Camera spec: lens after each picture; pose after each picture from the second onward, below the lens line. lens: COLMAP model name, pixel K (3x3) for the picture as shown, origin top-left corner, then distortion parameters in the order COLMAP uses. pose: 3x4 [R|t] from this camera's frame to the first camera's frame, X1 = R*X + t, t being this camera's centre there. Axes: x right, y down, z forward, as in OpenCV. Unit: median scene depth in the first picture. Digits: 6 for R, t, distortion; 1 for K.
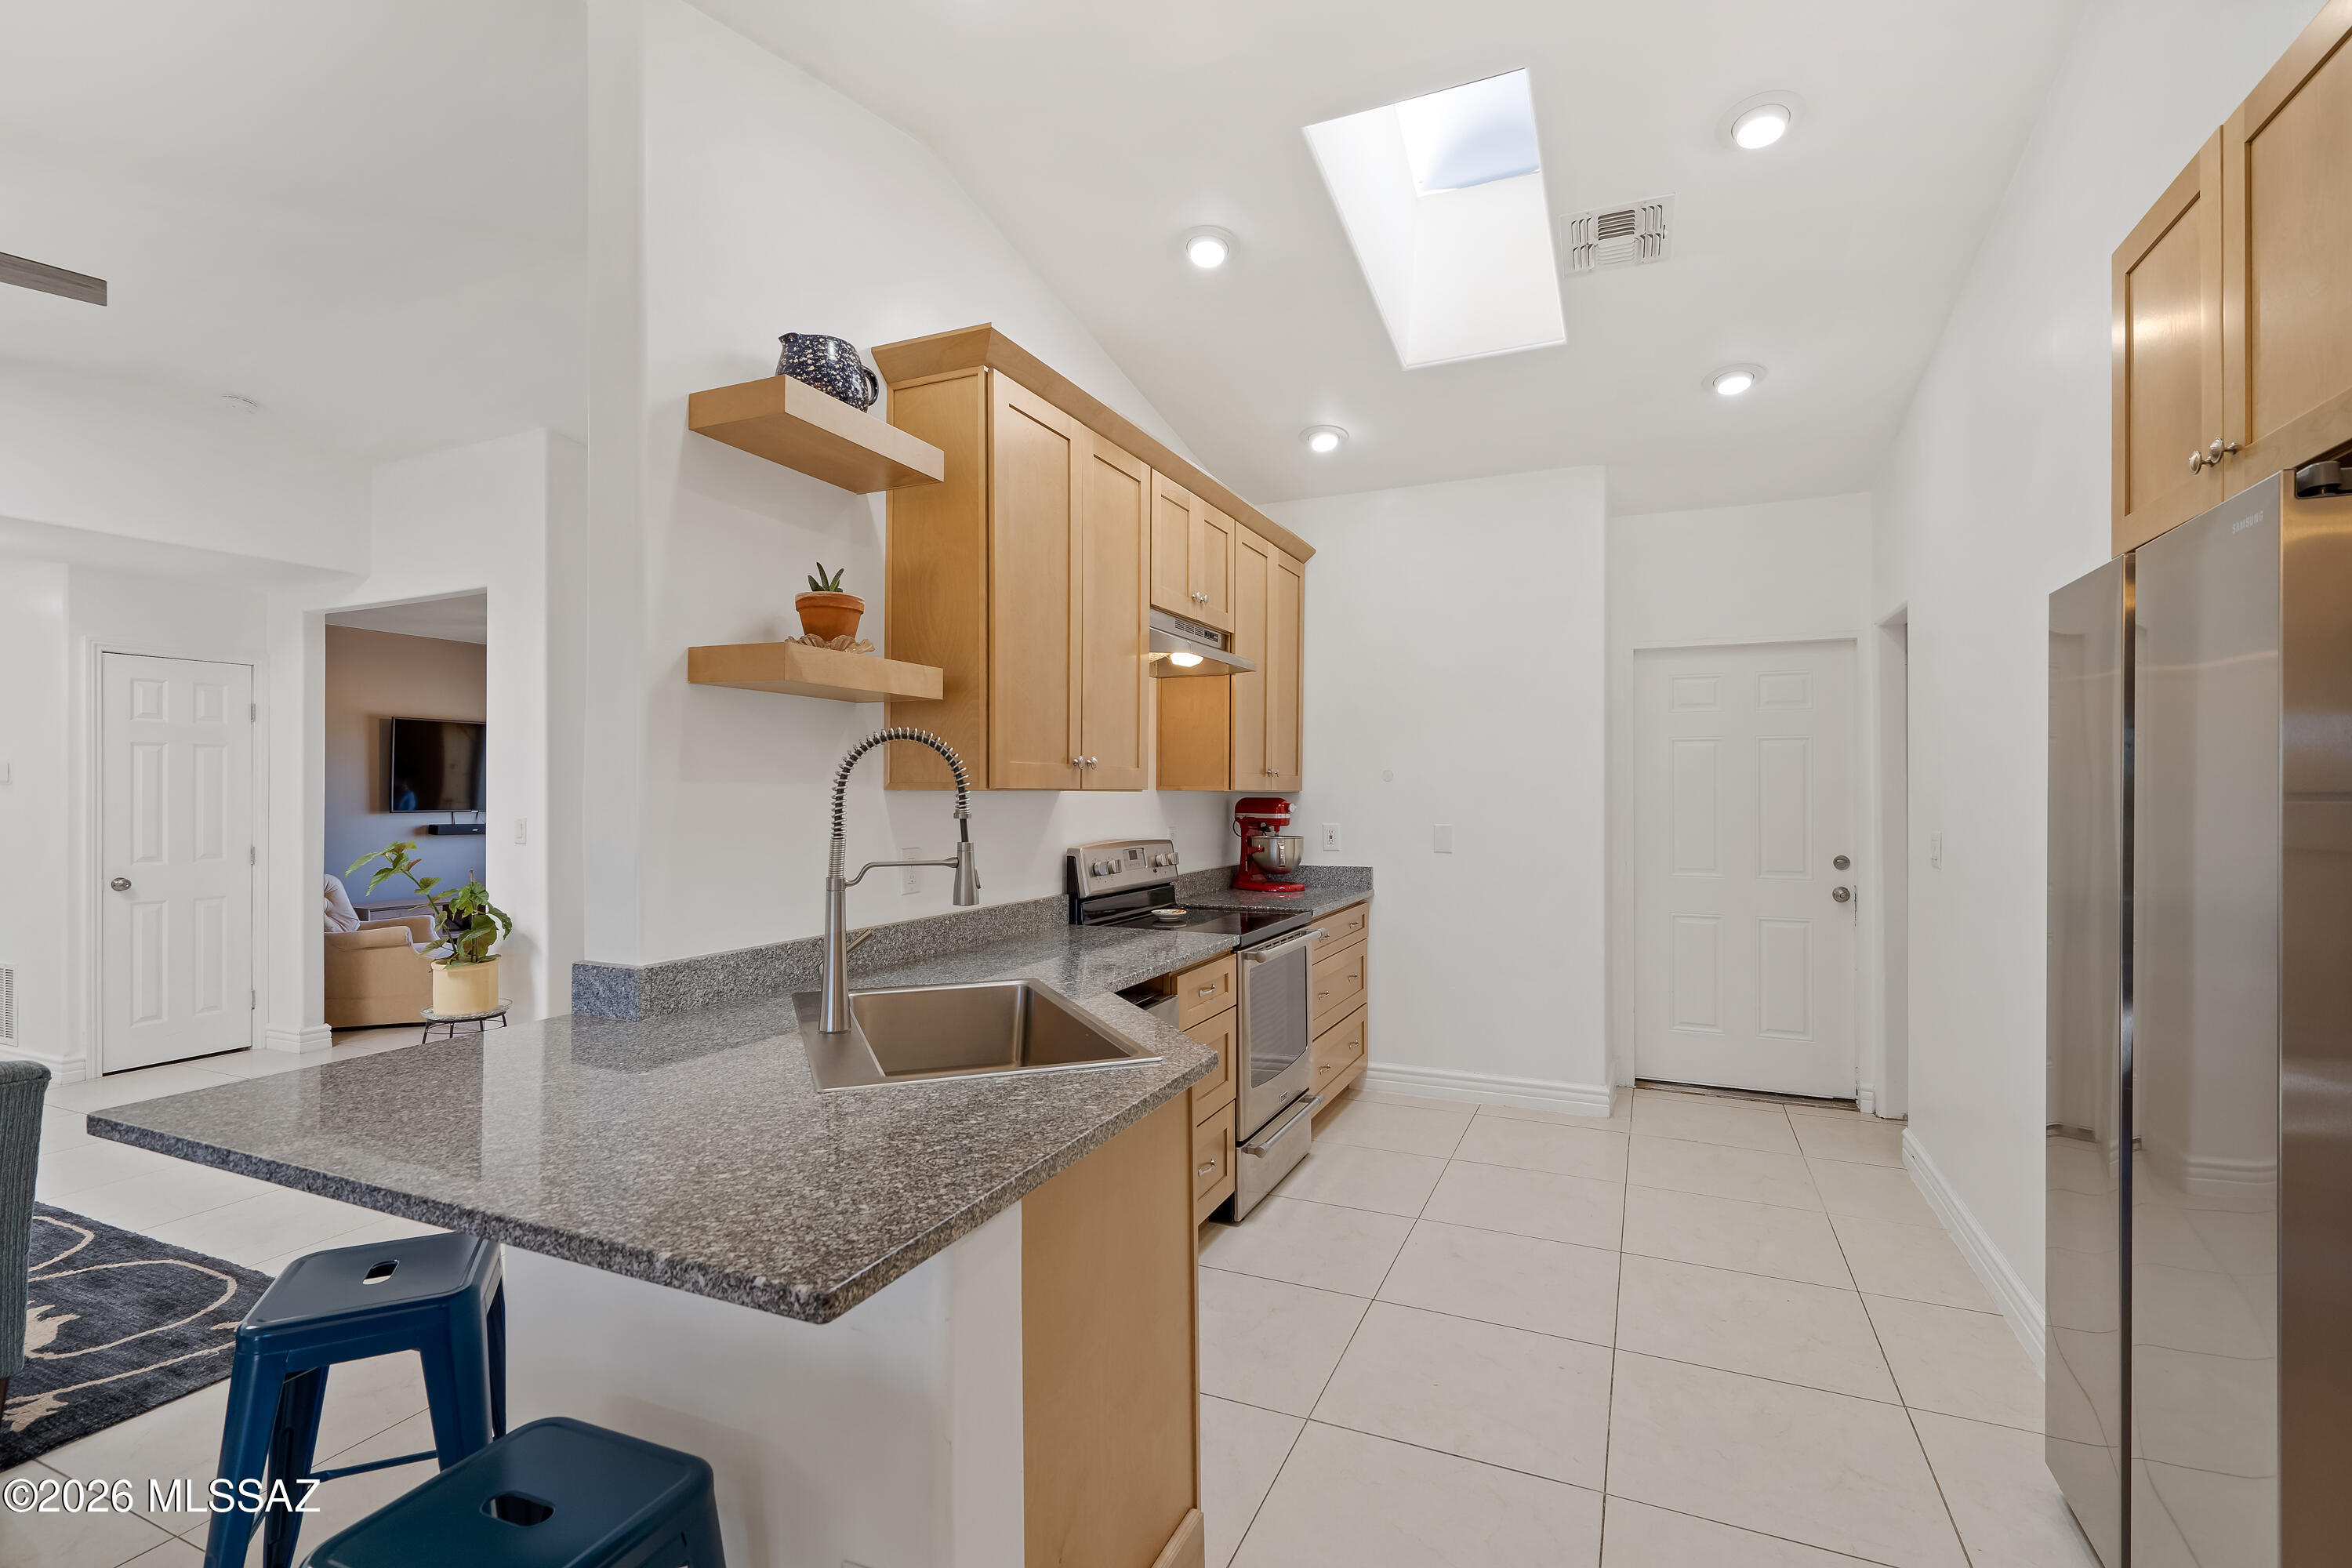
lens RADIAL K [[1105.3, 0, 1154.3], [0, 1105.3, 787.1], [0, 0, 1]] dist [-0.003714, -0.000727]
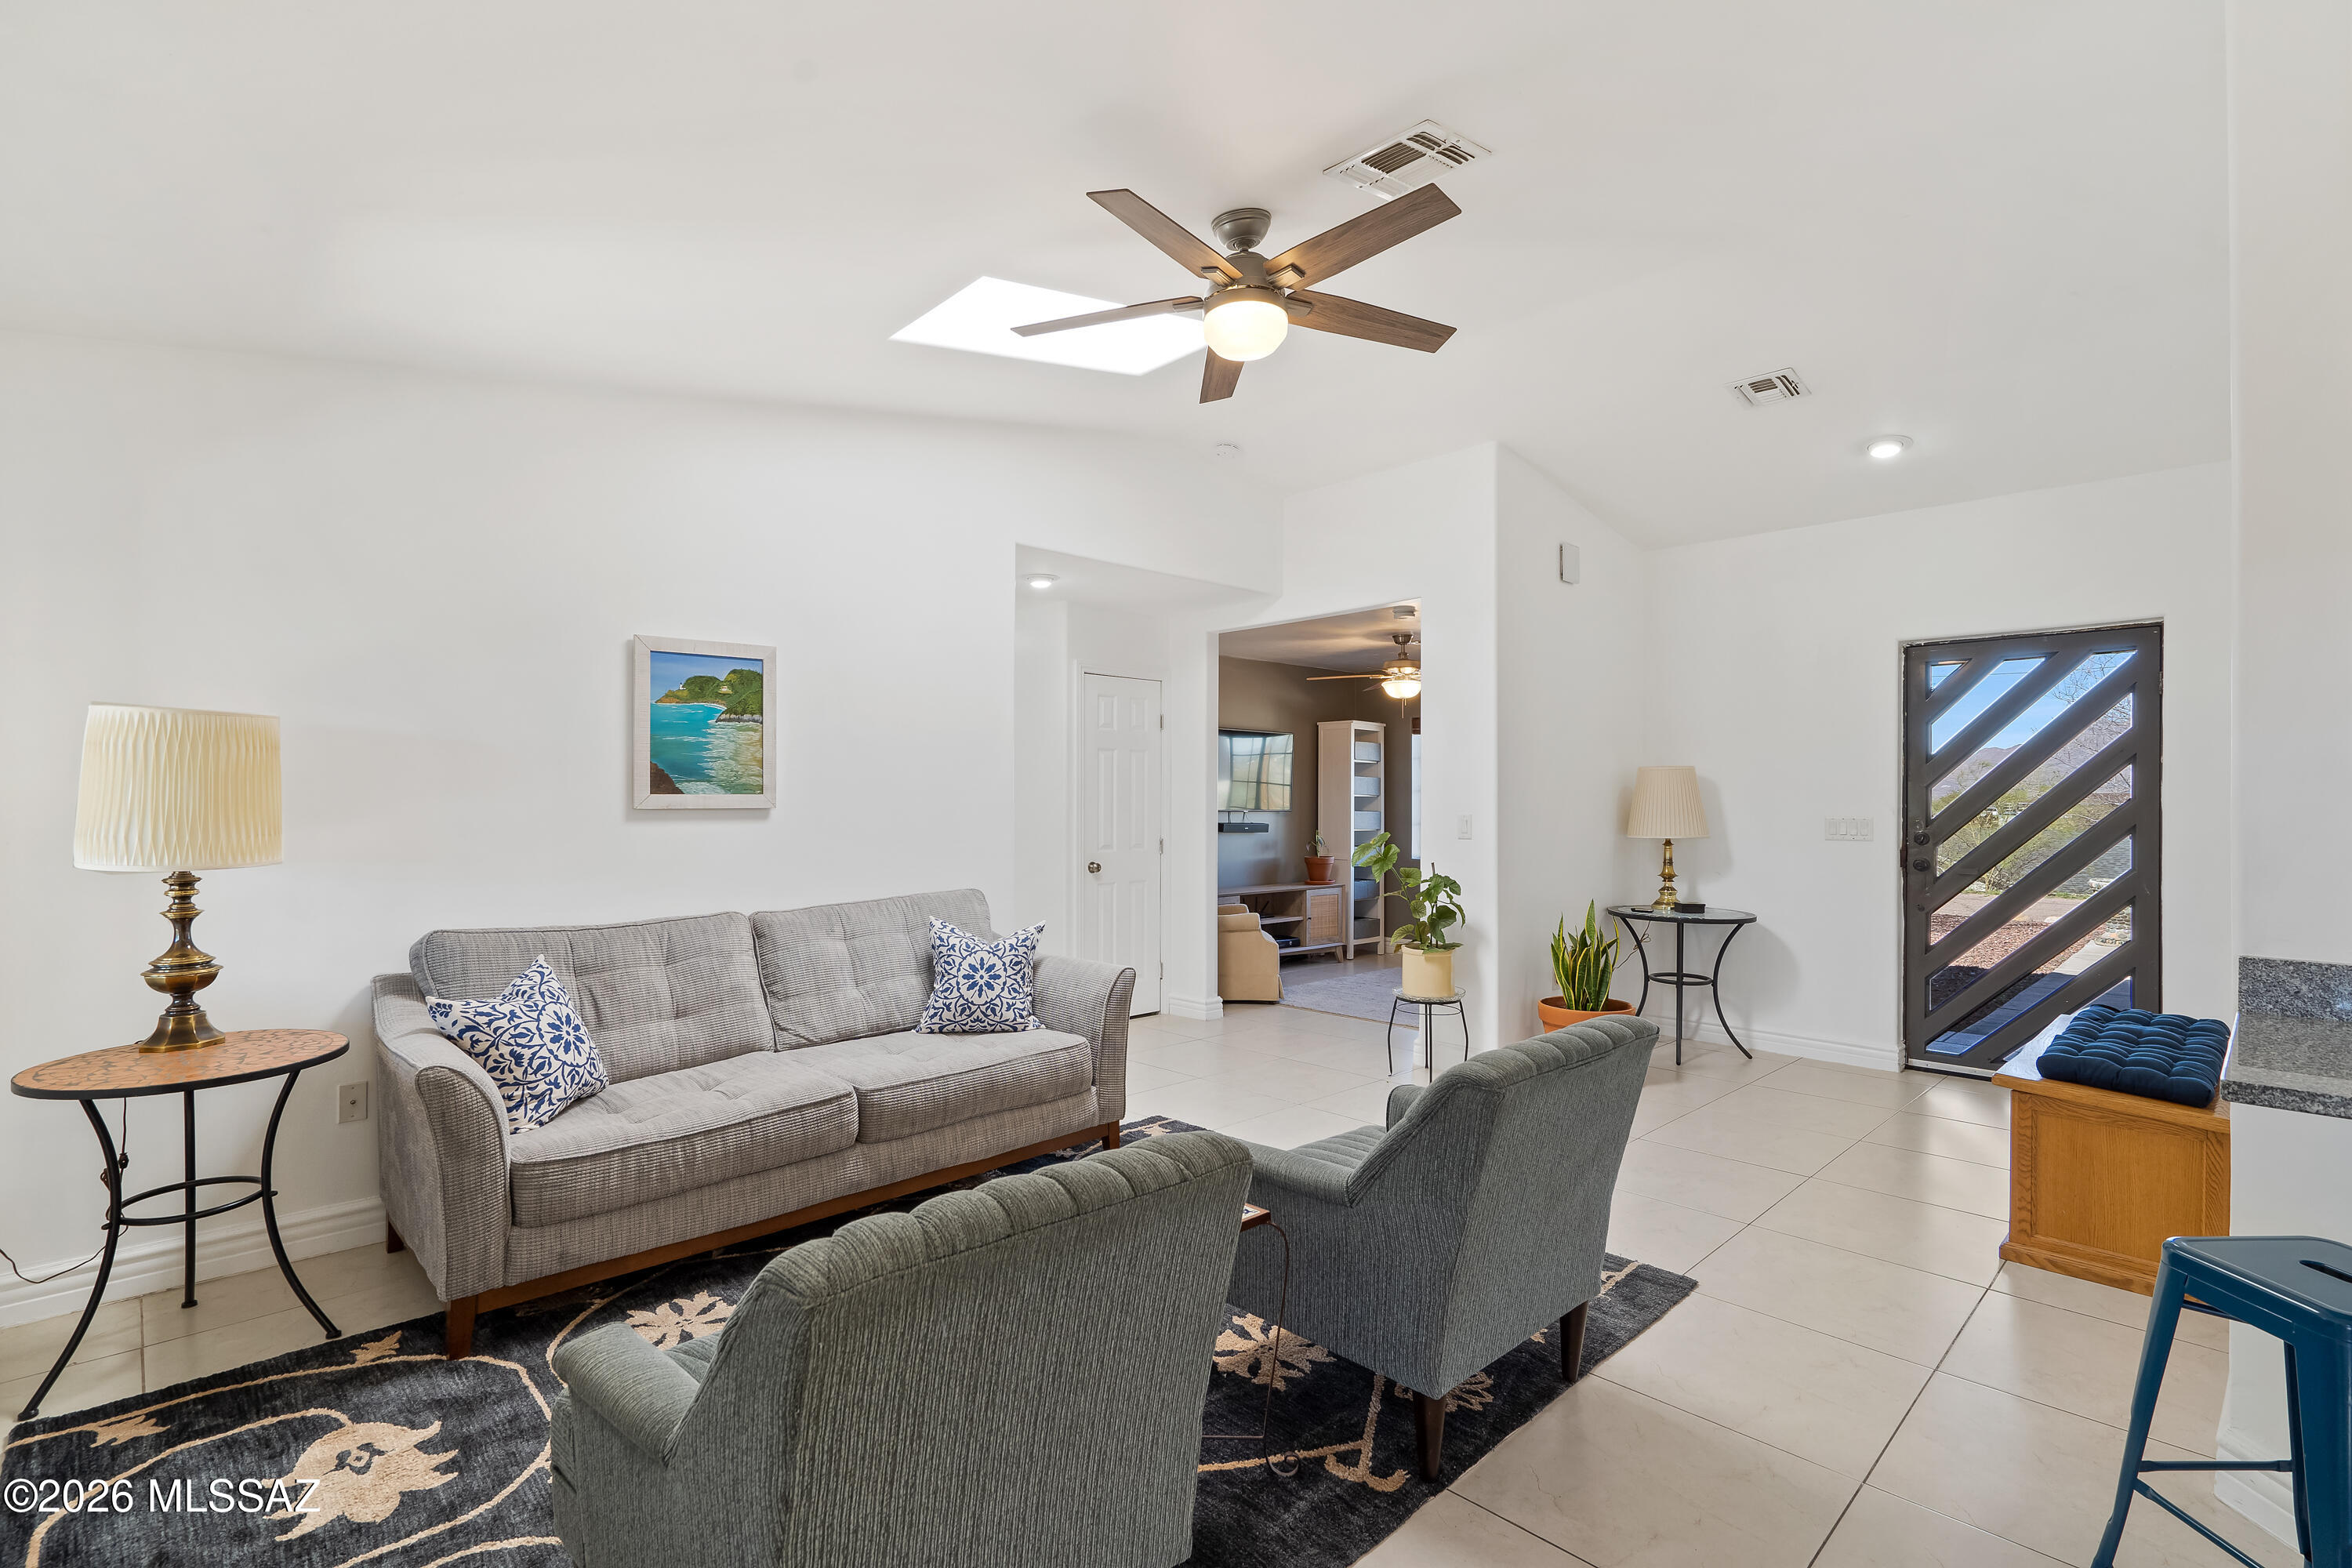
lens RADIAL K [[1105.3, 0, 1174.8], [0, 1105.3, 787.7], [0, 0, 1]] dist [-0.003714, -0.000727]
pose [[0.933562, 0.001841, -0.358412, -0.388503], [-0.005002, 0.999956, -0.007893, 0.010342], [0.358382, 0.009161, 0.933530, -0.076623]]
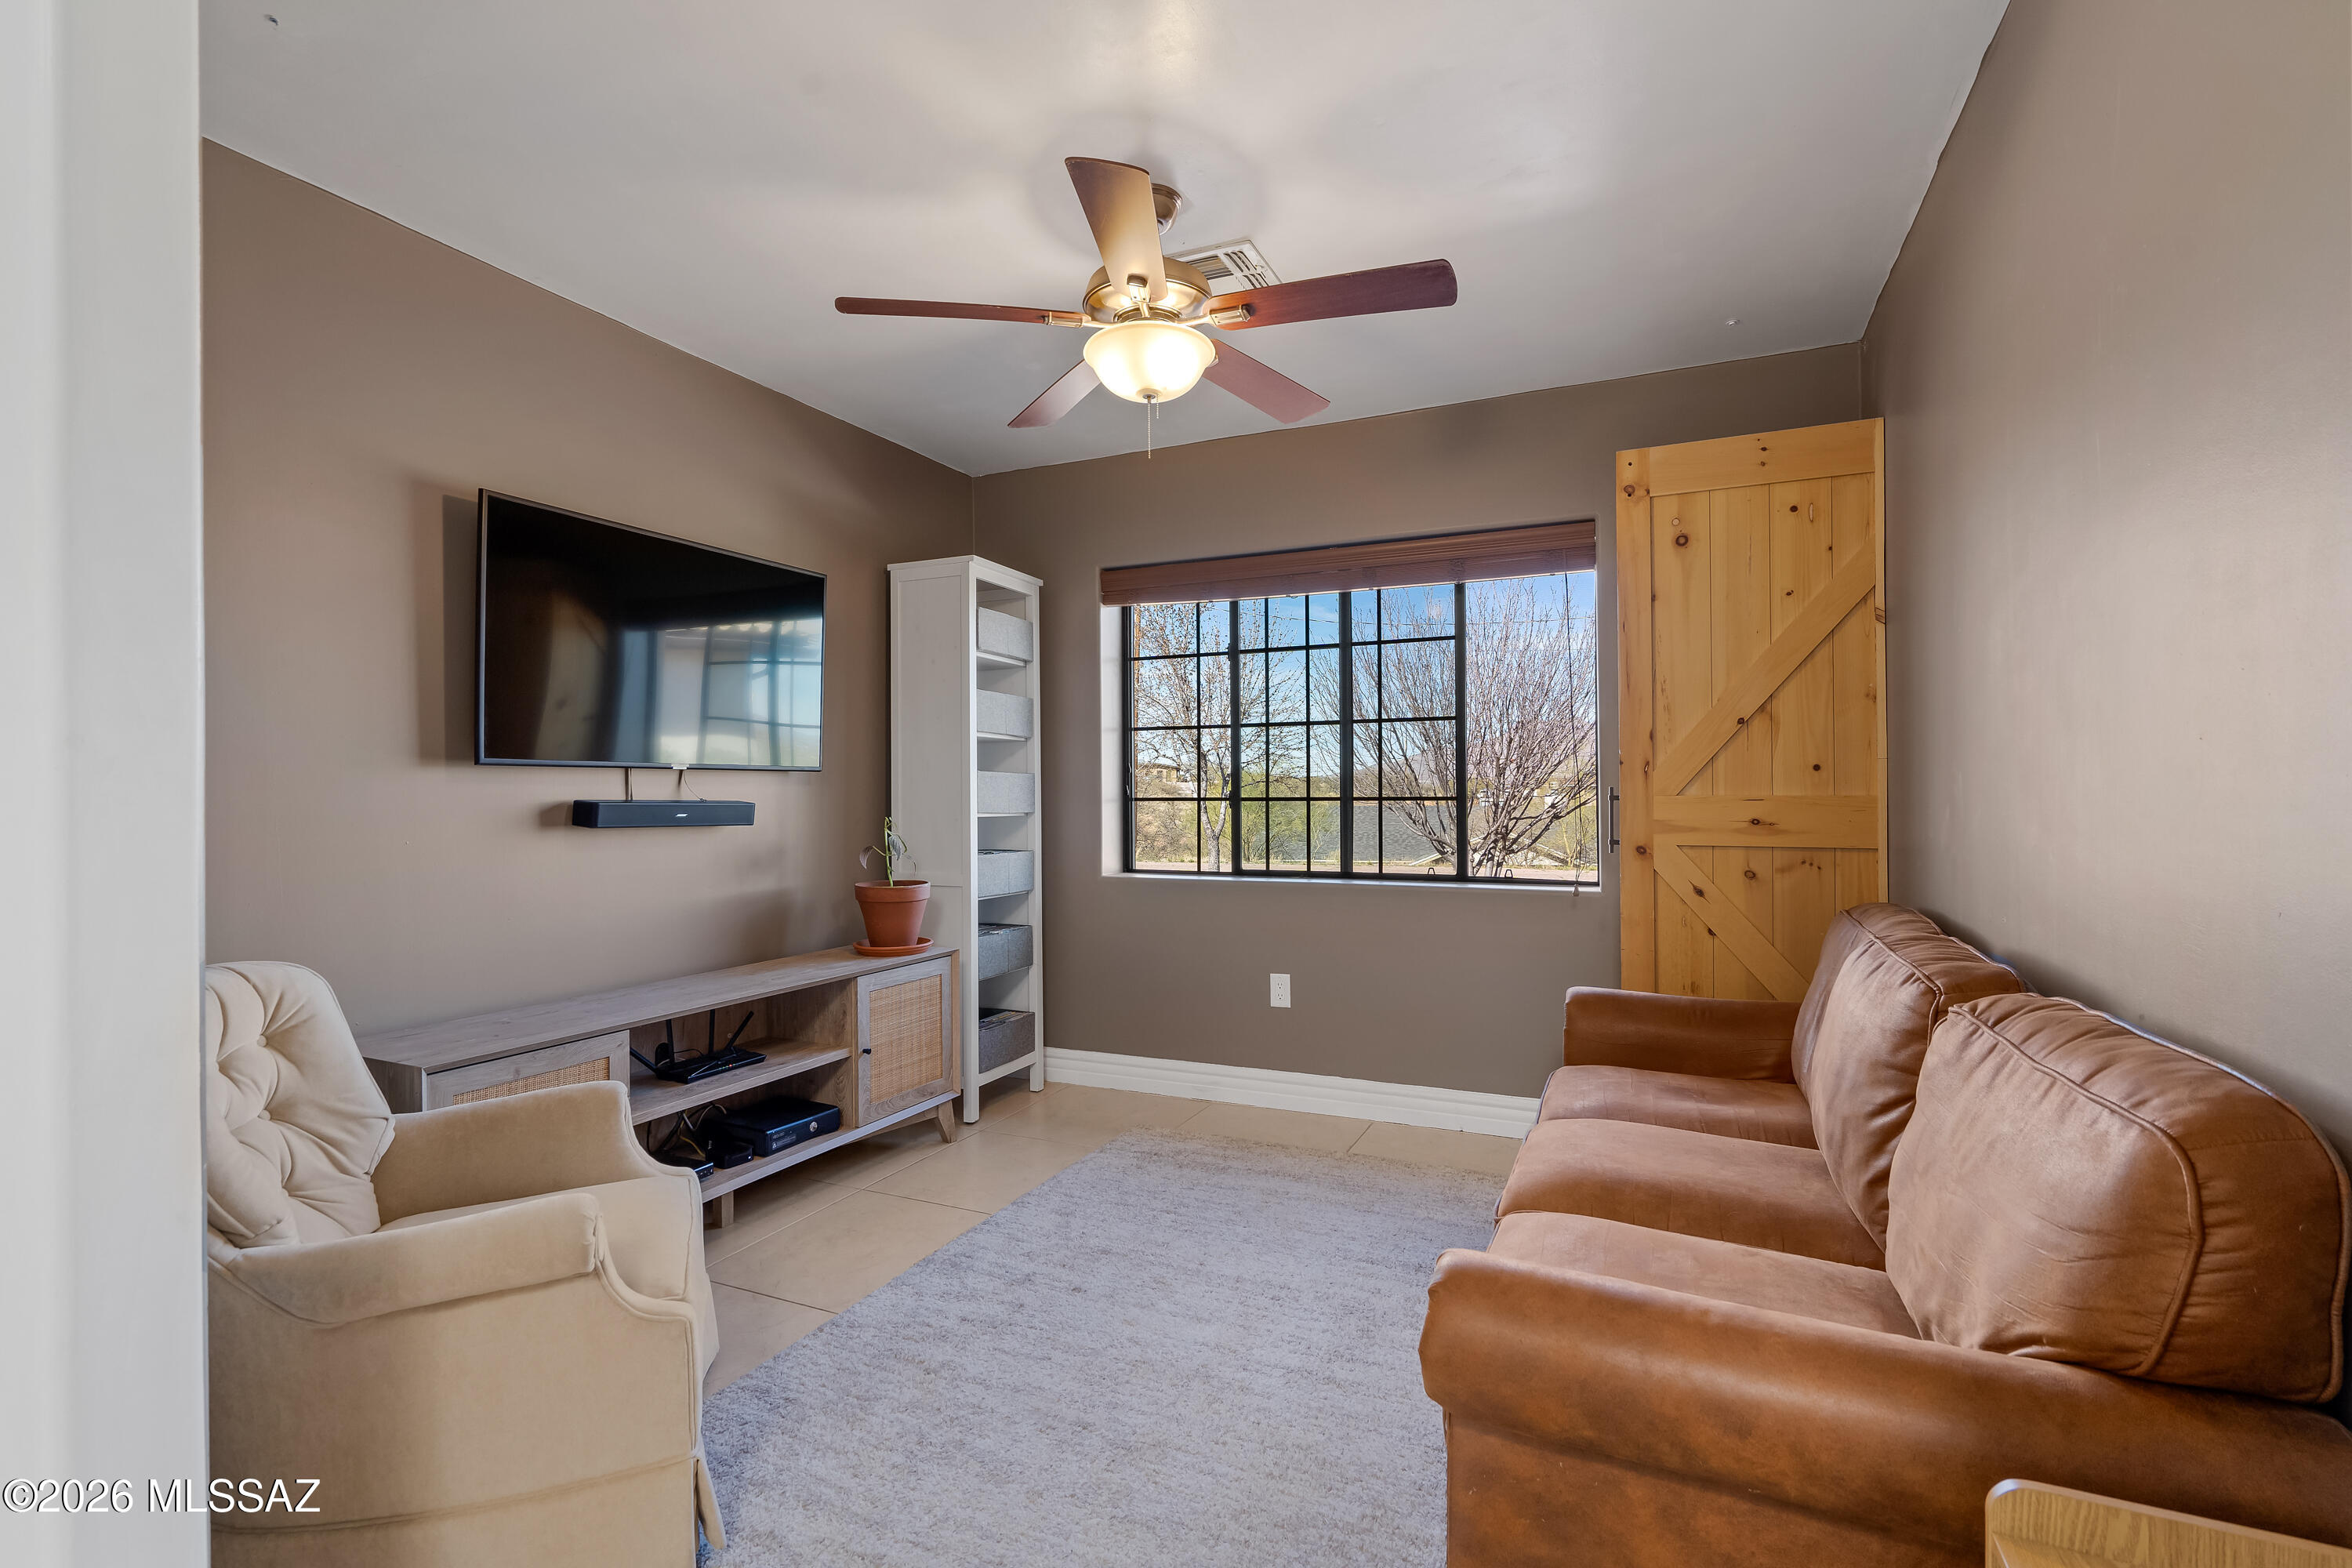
lens RADIAL K [[1105.3, 0, 1167.7], [0, 1105.3, 781.4], [0, 0, 1]] dist [-0.003714, -0.000727]
pose [[0.999985, -0.002968, -0.004634, -0.598105], [0.002966, 0.999996, -0.000429, 0.037472], [0.004635, 0.000415, 0.999989, 0.825832]]
